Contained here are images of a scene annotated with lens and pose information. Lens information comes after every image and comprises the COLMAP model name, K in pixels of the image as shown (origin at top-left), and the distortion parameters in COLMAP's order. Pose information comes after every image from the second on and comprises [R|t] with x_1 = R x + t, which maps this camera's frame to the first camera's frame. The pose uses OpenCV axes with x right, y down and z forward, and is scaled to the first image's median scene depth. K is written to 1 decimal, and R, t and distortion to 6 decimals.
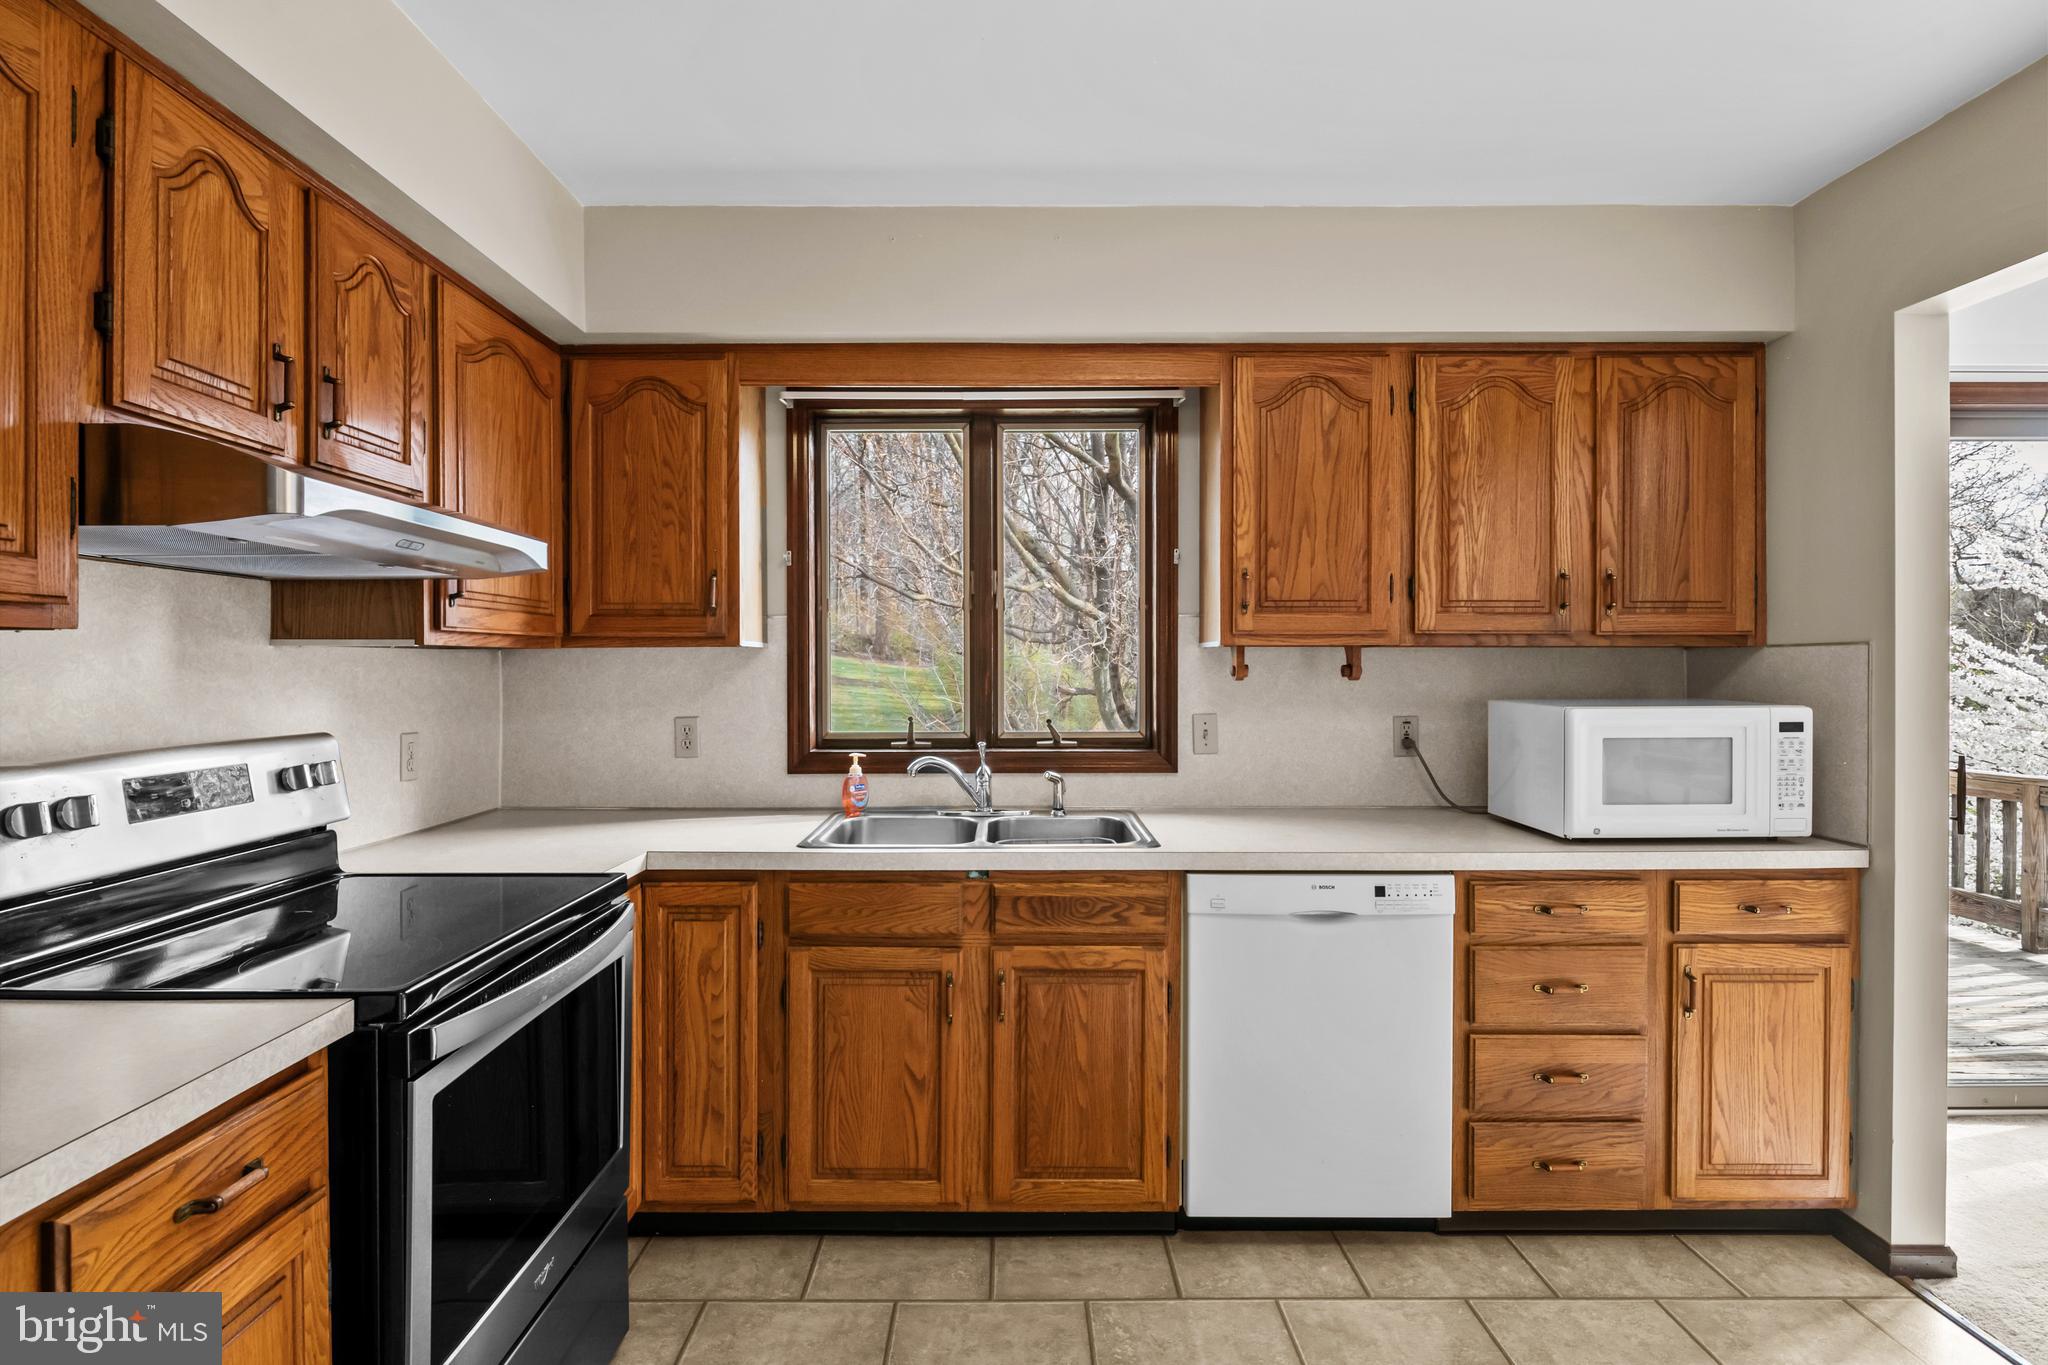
lens RADIAL K [[1044.9, 0, 1008.3], [0, 1044.9, 669.6], [0, 0, 1]] dist [0.001188, -0.005912]
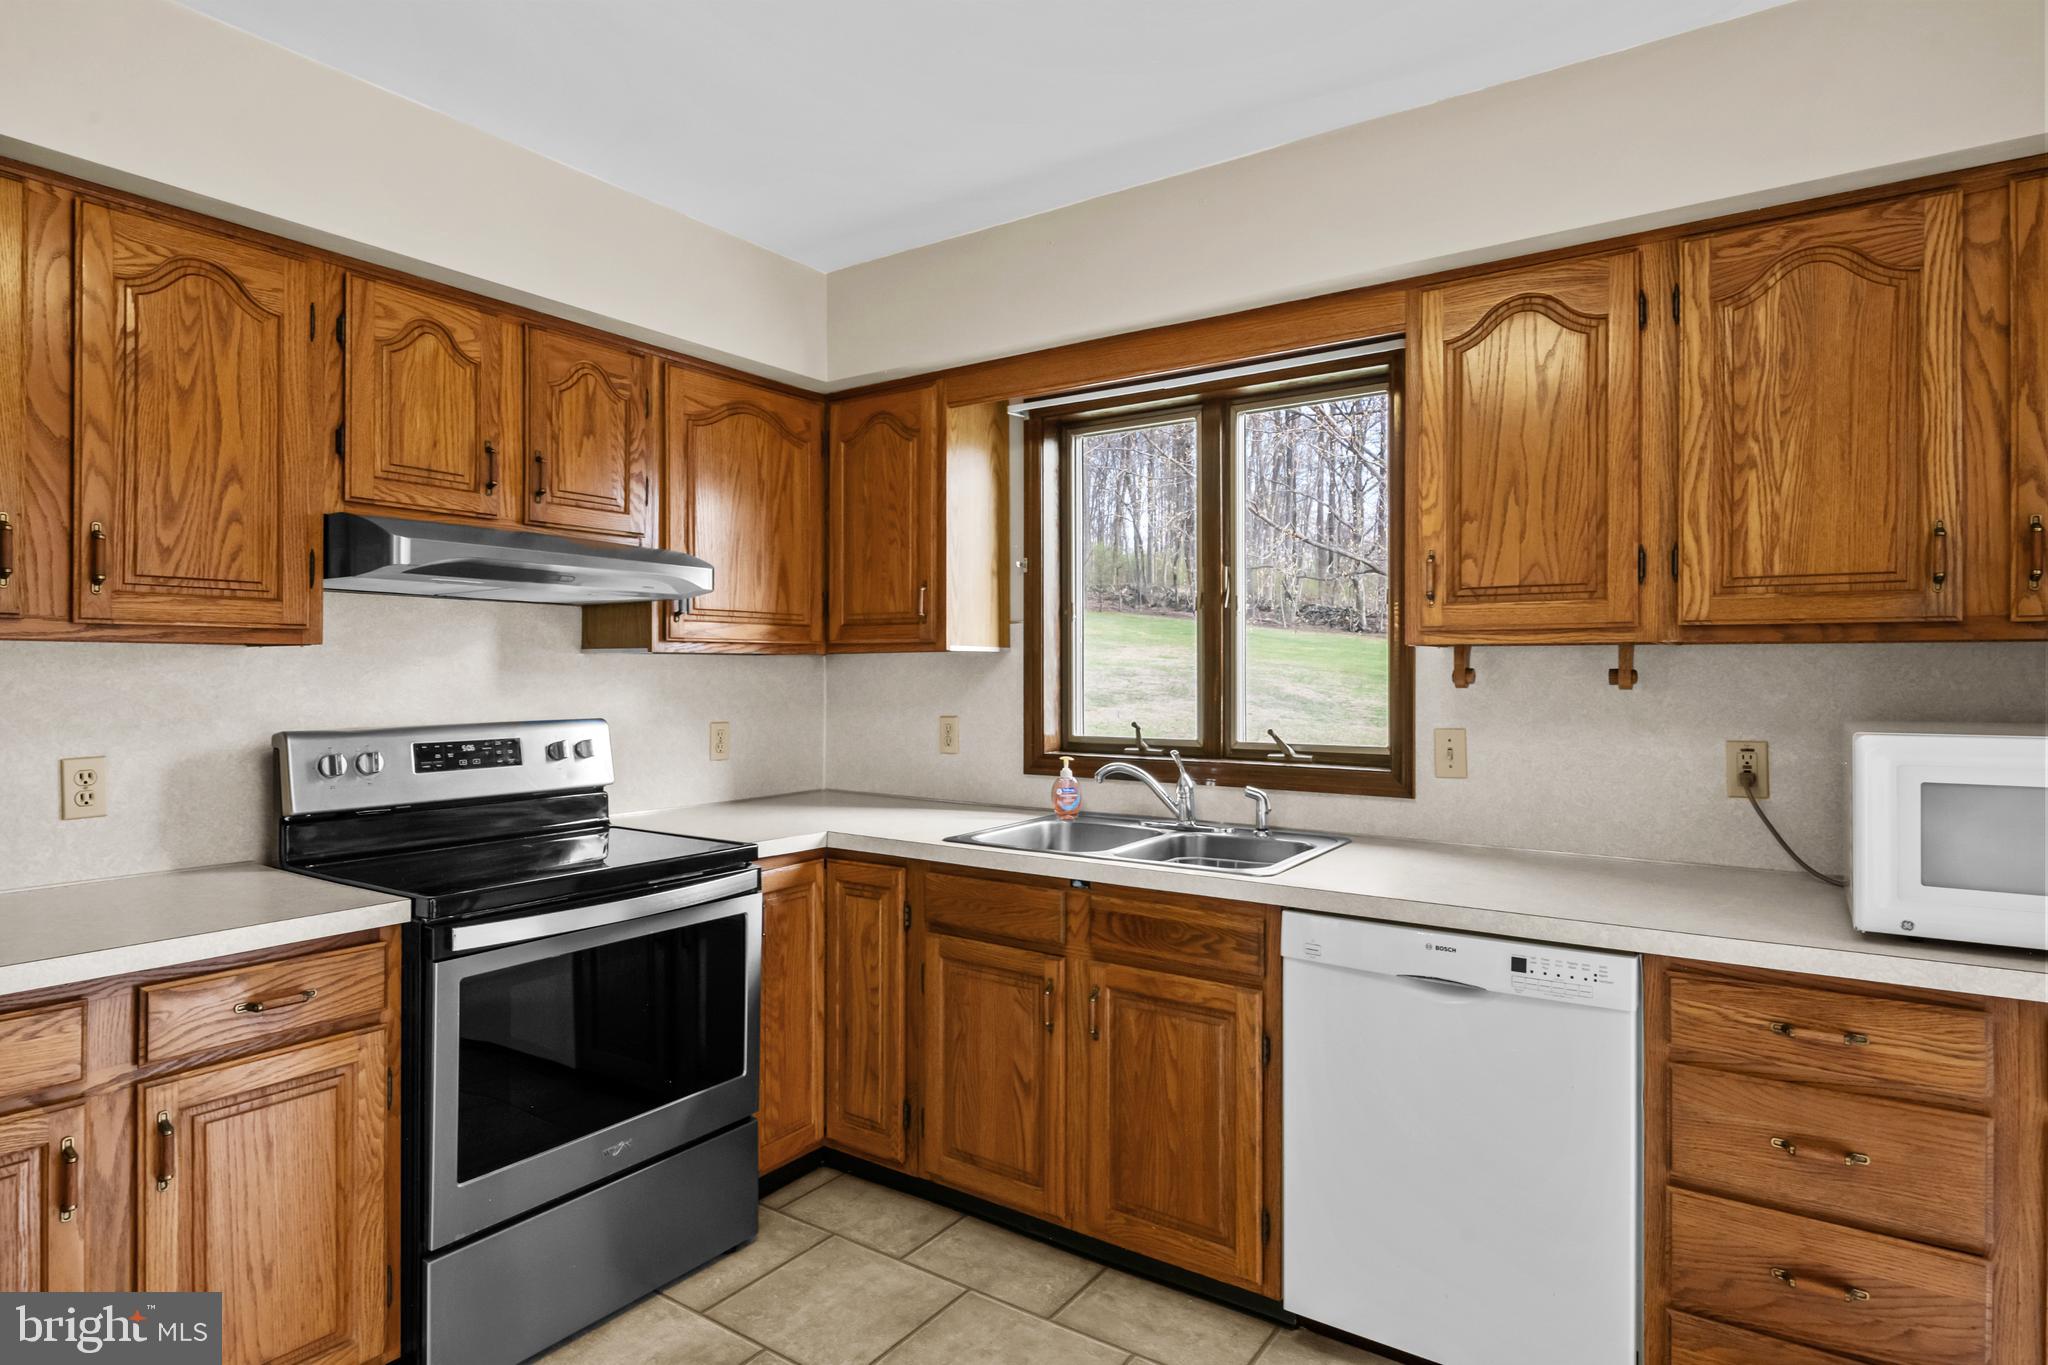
lens RADIAL K [[1105.2, 0, 1008.6], [0, 1105.2, 670.2], [0, 0, 1]] dist [0.005655, -0.007331]
pose [[0.820452, 0.001662, -0.571712, 0.503329], [-0.003796, 0.999990, -0.002540, 0.000192], [0.571702, 0.004255, 0.820450, 0.118694]]
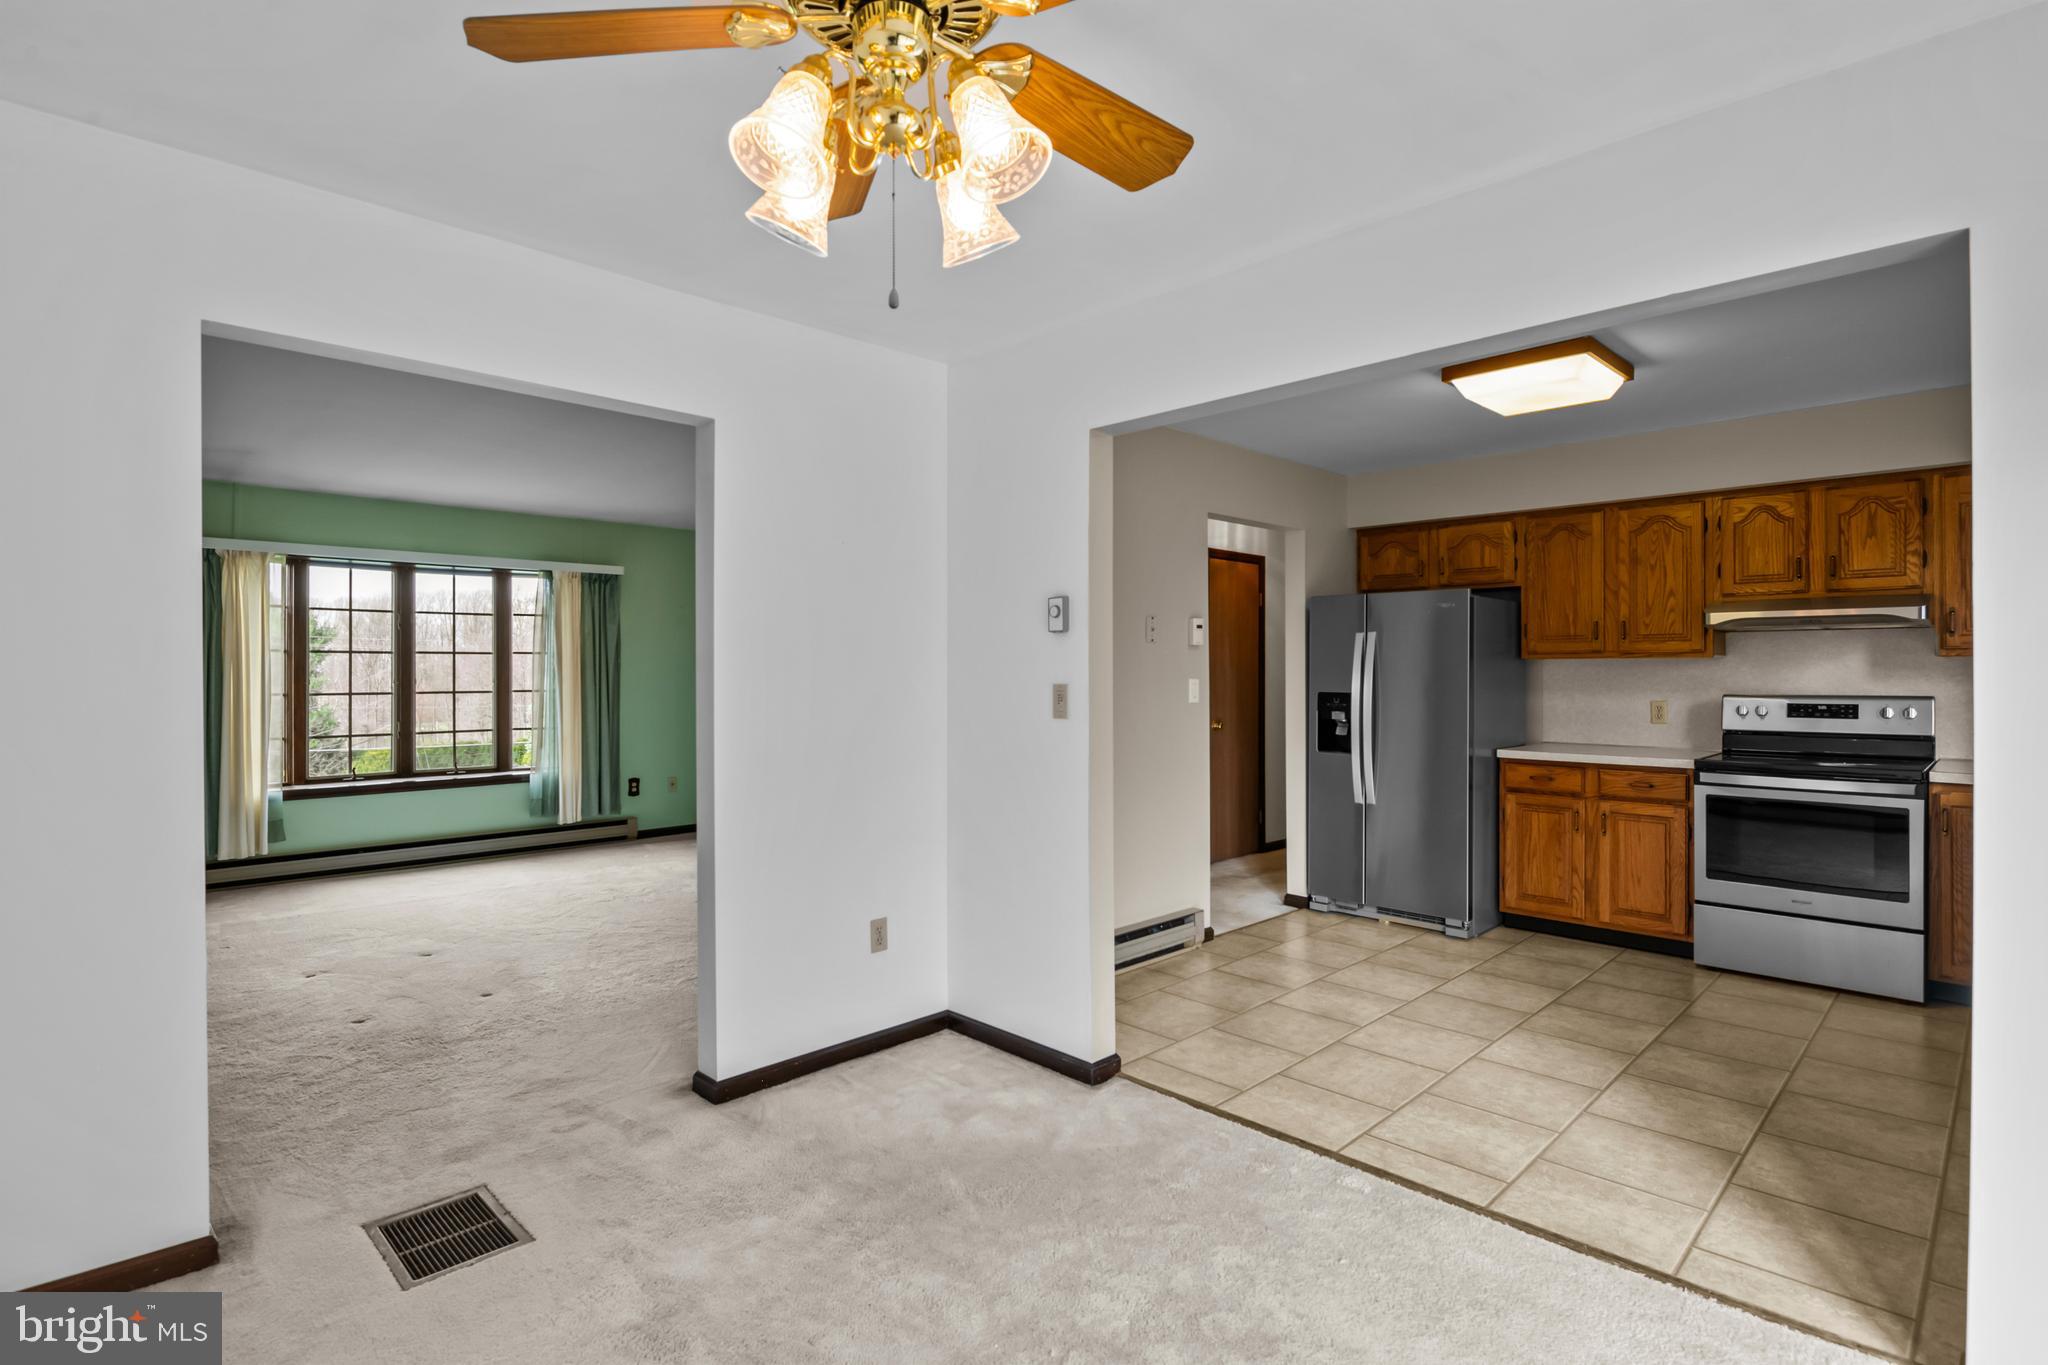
lens RADIAL K [[1001.4, 0, 1019.1], [0, 1001.4, 672.4], [0, 0, 1]] dist [-0.001250, -0.003360]
pose [[-0.710898, 0.004399, -0.703281, 1.885628], [0.002871, 0.999990, 0.003353, -0.002136], [0.703289, 0.000364, -0.710904, 0.988275]]
